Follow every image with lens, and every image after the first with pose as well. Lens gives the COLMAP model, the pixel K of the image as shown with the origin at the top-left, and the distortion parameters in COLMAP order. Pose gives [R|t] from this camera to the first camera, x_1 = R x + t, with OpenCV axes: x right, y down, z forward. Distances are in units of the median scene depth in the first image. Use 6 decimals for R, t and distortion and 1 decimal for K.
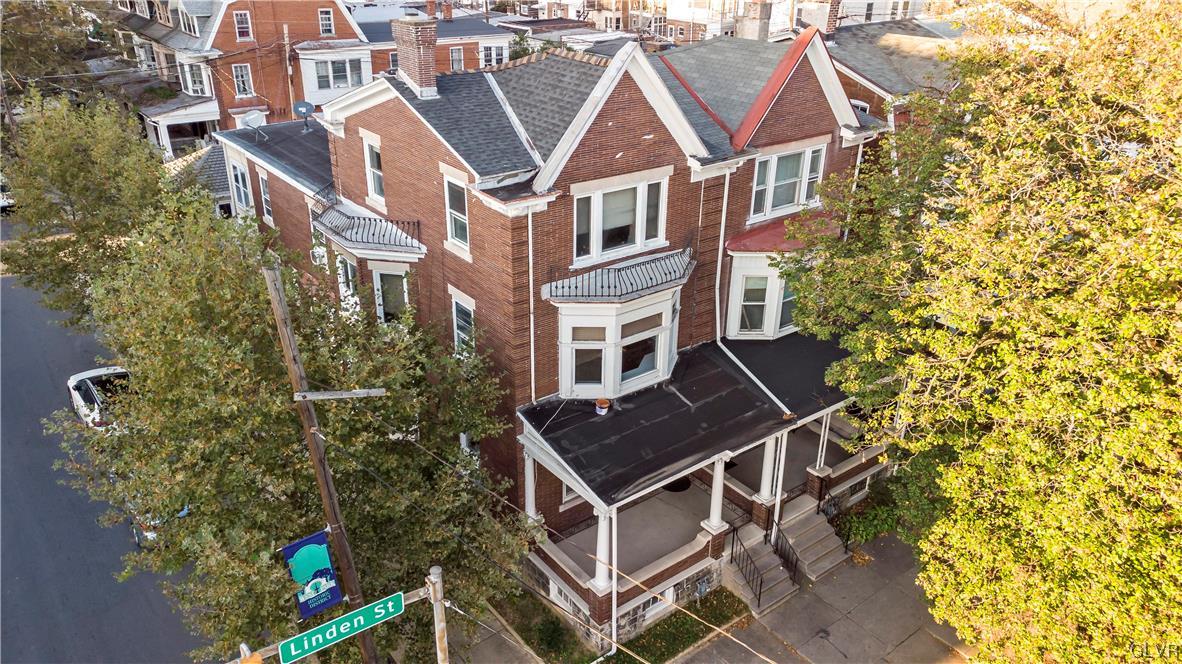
lens RADIAL K [[875.7, 0, 591.0], [0, 875.7, 332.0], [0, 0, 1]] dist [0.035159, -0.001700]
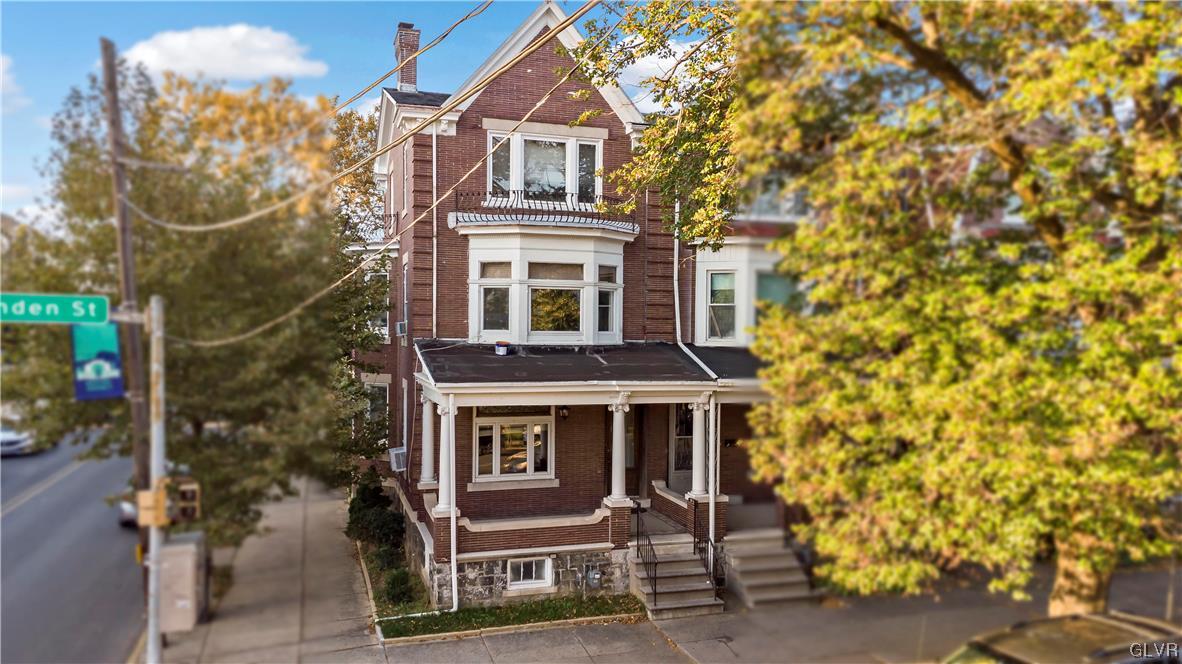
lens RADIAL K [[890.9, 0, 591.0], [0, 890.9, 332.0], [0, 0, 1]] dist [0.002606, 0.071831]
pose [[0.943479, 0.005417, -0.331389, 0.418570], [-0.140954, 0.911496, -0.386402, 0.425157], [0.299966, 0.411272, 0.860741, 0.202325]]
